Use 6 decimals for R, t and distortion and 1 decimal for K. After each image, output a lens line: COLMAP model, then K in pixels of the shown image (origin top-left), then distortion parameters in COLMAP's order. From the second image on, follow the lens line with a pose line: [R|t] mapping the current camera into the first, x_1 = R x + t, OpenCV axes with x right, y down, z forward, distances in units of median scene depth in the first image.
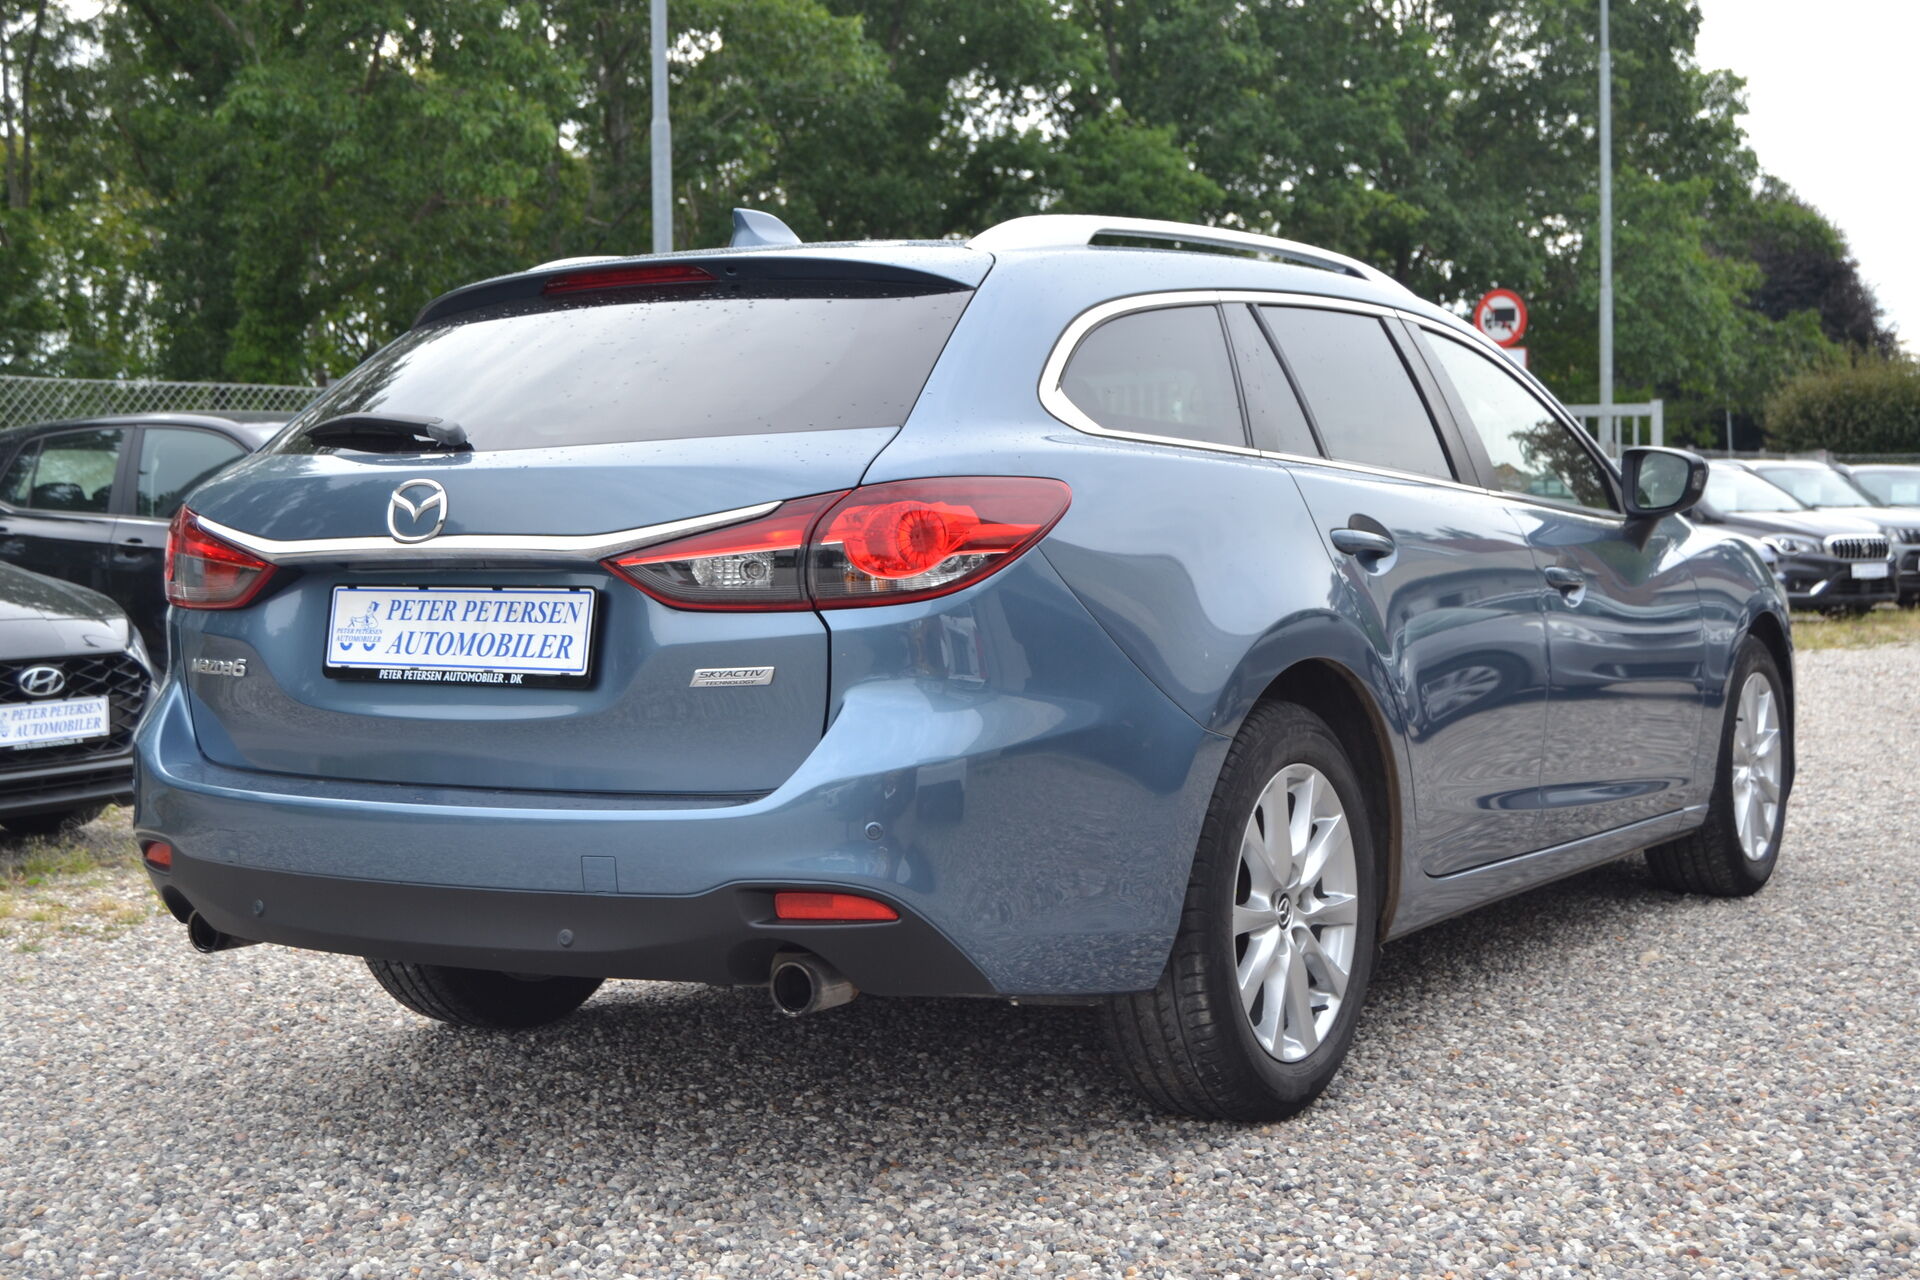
lens RADIAL K [[2509.4, 0, 881.7], [0, 2509.4, 638.2], [0, 0, 1]] dist [0.000456, -0.044625]
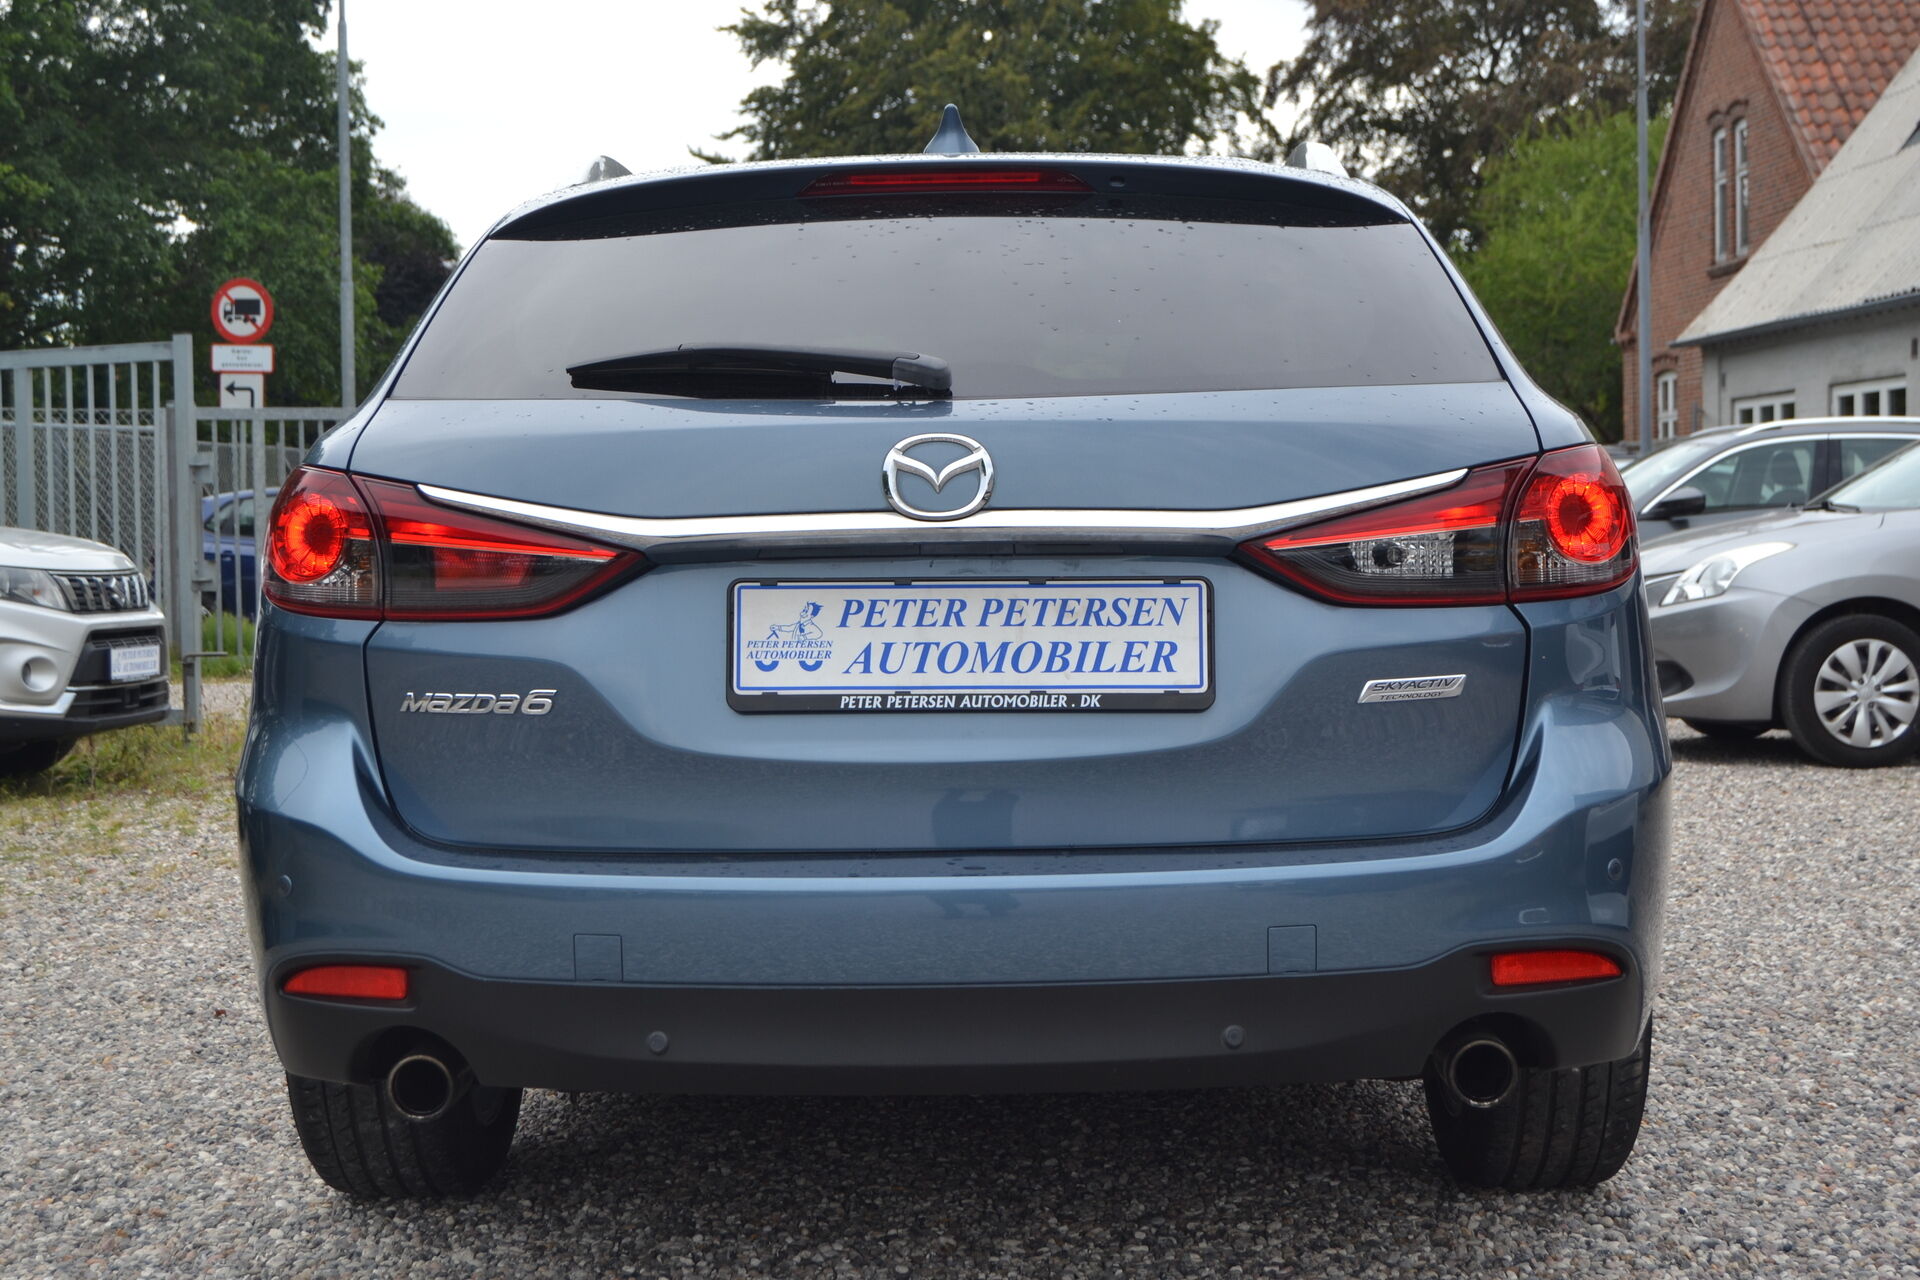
lens RADIAL K [[2819.4, 0, 965.6], [0, 2819.4, 601.1], [0, 0, 1]] dist [-0.011723, -0.065883]
pose [[0.840777, -0.007417, 0.541331, -0.618179], [0.021929, 0.999552, -0.020364, 0.002554], [-0.540938, 0.028992, 0.840563, 0.298656]]
